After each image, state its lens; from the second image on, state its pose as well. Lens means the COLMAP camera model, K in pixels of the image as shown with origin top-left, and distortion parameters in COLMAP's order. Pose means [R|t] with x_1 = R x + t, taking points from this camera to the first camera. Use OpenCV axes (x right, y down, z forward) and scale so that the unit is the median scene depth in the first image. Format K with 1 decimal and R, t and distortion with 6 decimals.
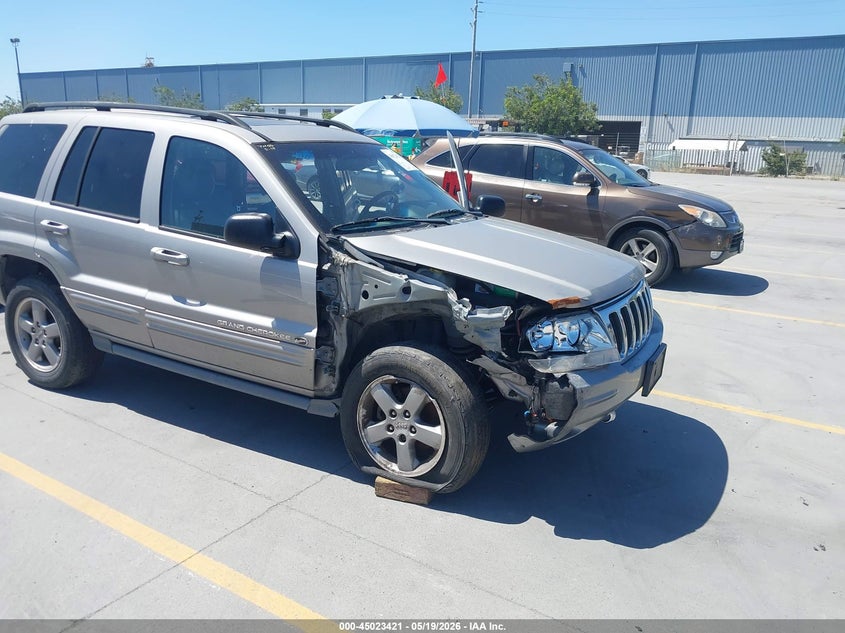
lens RADIAL K [[659.2, 0, 424.7], [0, 659.2, 311.9], [0, 0, 1]] dist [0.044680, -0.072189]
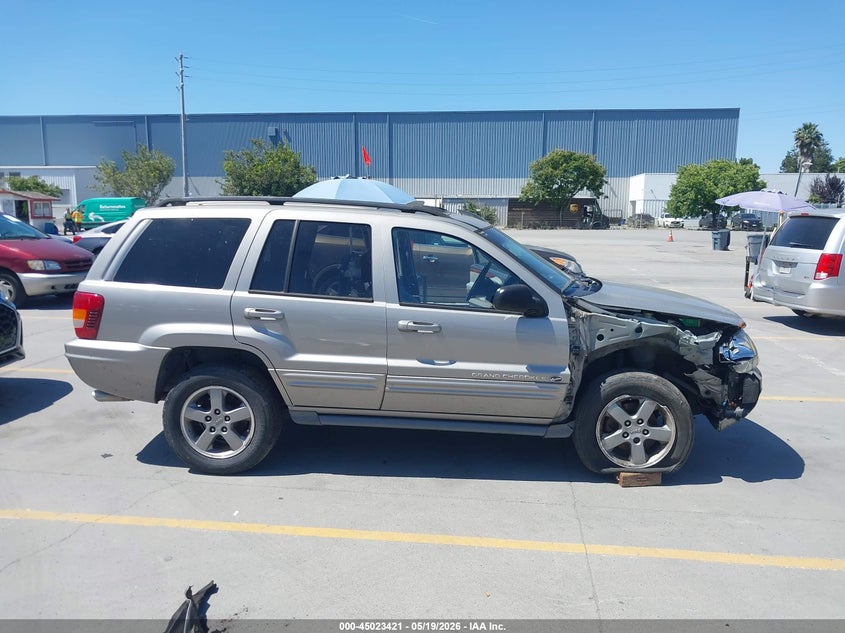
lens RADIAL K [[659.2, 0, 426.5], [0, 659.2, 310.7], [0, 0, 1]] dist [0.044680, -0.072189]
pose [[0.906219, -0.092151, 0.412643, -0.869337], [0.128207, 0.989900, -0.060497, -0.039684], [-0.402901, 0.107728, 0.908881, -0.081611]]
